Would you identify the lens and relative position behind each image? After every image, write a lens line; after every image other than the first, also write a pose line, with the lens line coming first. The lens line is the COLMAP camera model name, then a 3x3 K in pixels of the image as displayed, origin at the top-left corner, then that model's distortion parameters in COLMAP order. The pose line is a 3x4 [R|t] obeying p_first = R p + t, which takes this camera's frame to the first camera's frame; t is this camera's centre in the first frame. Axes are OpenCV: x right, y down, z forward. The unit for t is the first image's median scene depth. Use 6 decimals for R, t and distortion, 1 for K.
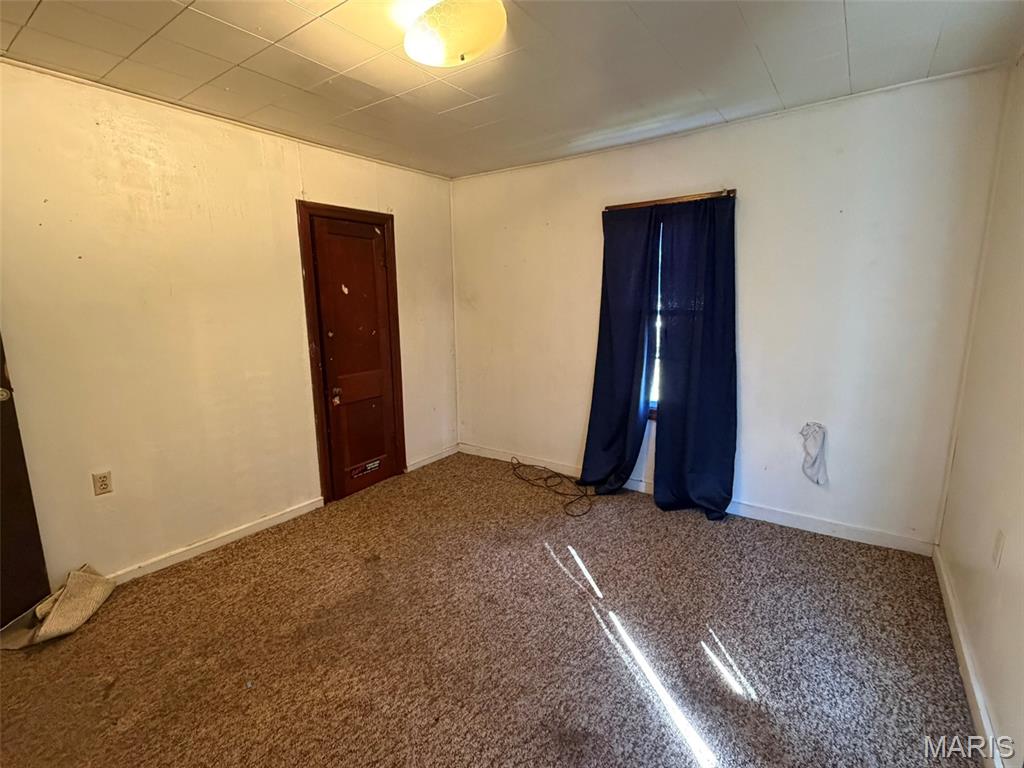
lens RADIAL K [[478.7, 0, 513.5], [0, 478.7, 384.5], [0, 0, 1]] dist [0.001249, -0.000085]
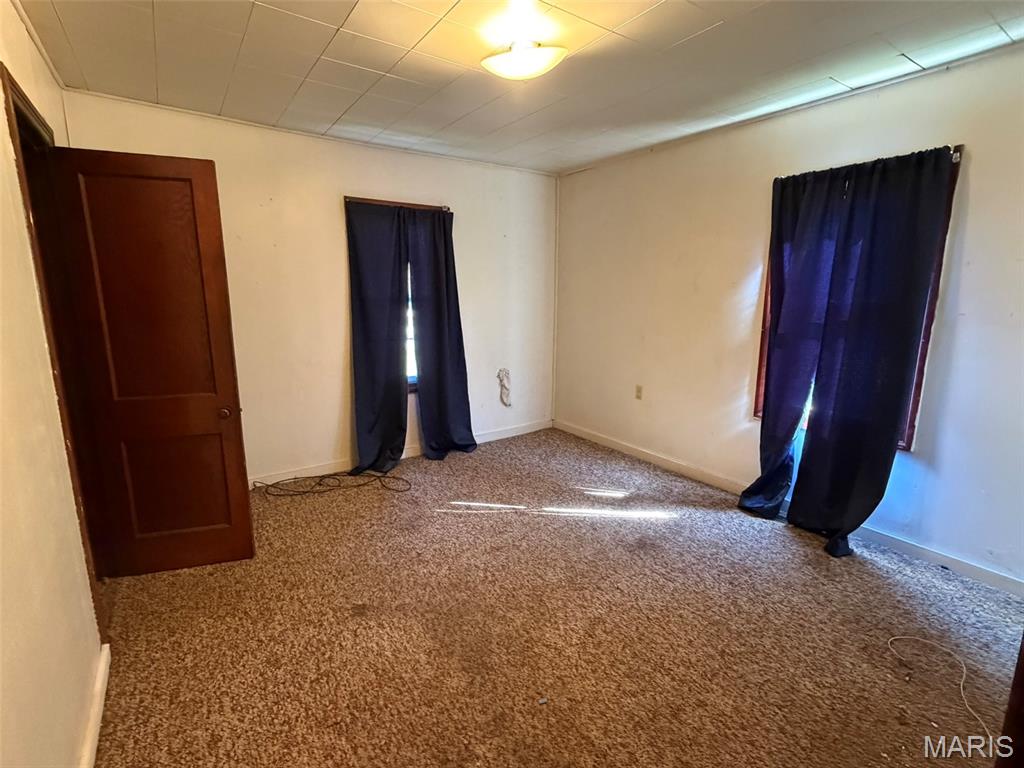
lens RADIAL K [[478.7, 0, 512.9], [0, 478.7, 382.3], [0, 0, 1]] dist [0.001249, -0.000085]
pose [[0.333025, -0.162897, 0.928740, -0.824279], [0.160255, 0.980413, 0.114497, -0.049679], [-0.929200, 0.110705, 0.352607, 0.416666]]
